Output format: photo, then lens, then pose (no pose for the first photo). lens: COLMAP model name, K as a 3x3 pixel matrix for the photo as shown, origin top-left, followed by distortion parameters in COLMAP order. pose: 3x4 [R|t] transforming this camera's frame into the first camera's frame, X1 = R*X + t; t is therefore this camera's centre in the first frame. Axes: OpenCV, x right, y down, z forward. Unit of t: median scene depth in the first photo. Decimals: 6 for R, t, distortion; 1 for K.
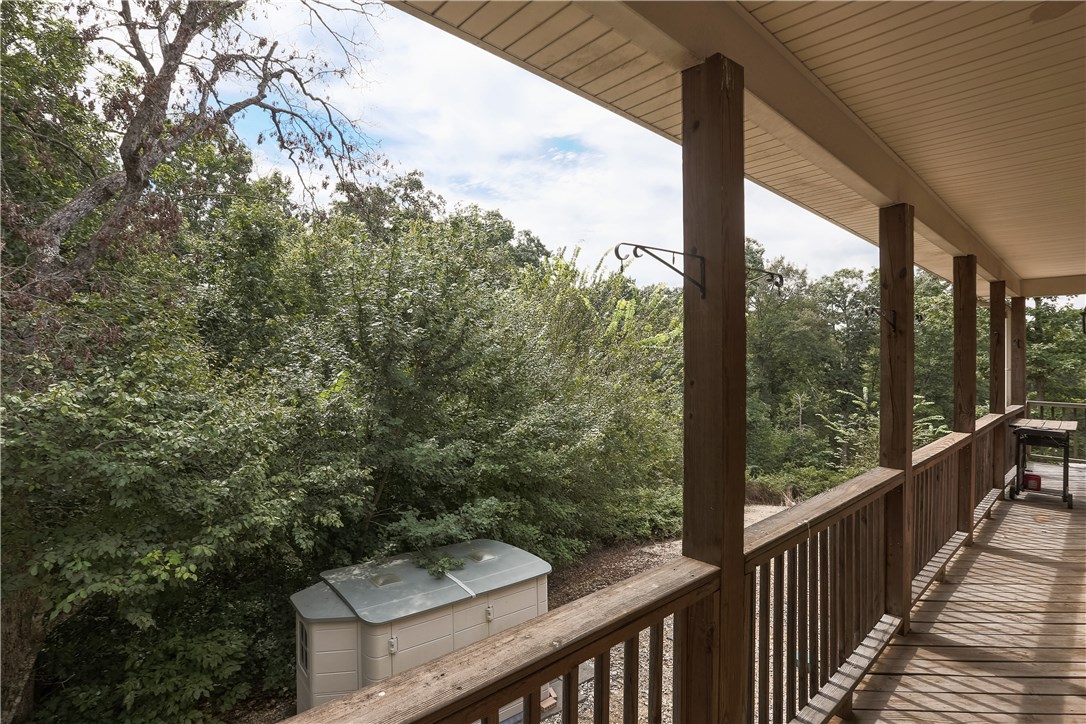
lens RADIAL K [[531.4, 0, 544.0], [0, 531.4, 355.5], [0, 0, 1]] dist [-0.047380, 0.025727]
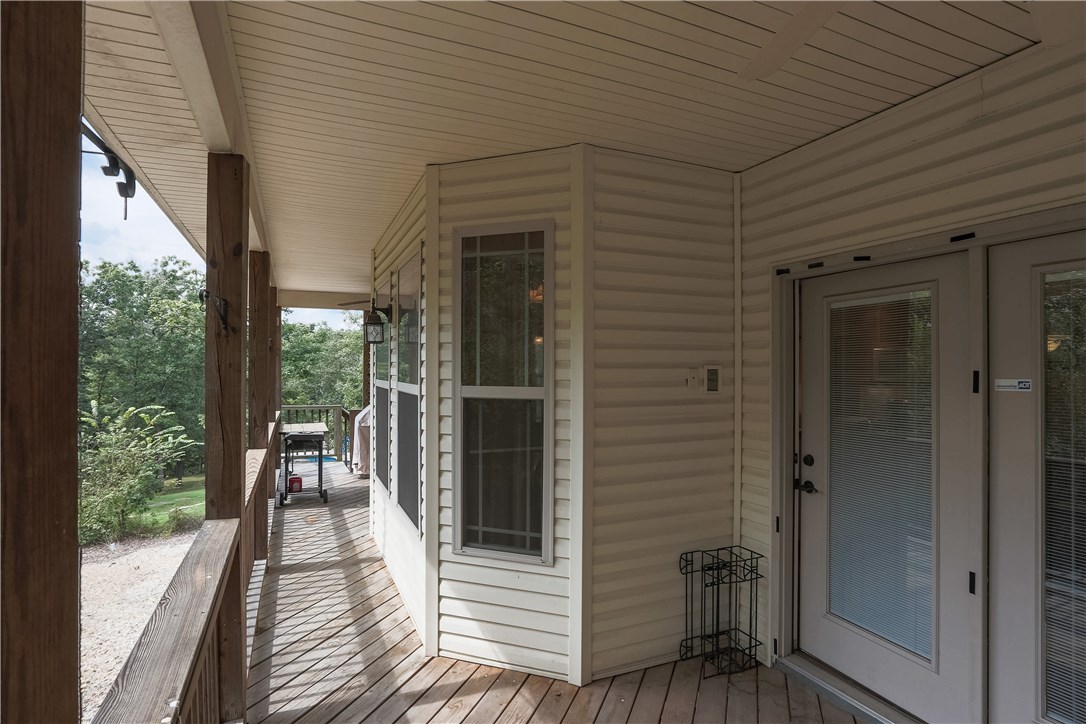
lens RADIAL K [[554.6, 0, 543.0], [0, 554.6, 362.0], [0, 0, 1]] dist [-0.035187, 0.001385]
pose [[0.310109, 0.002706, 0.950697, 0.066544], [-0.001513, 0.999996, -0.002353, 0.000920], [-0.950700, -0.000709, 0.310112, 0.266503]]
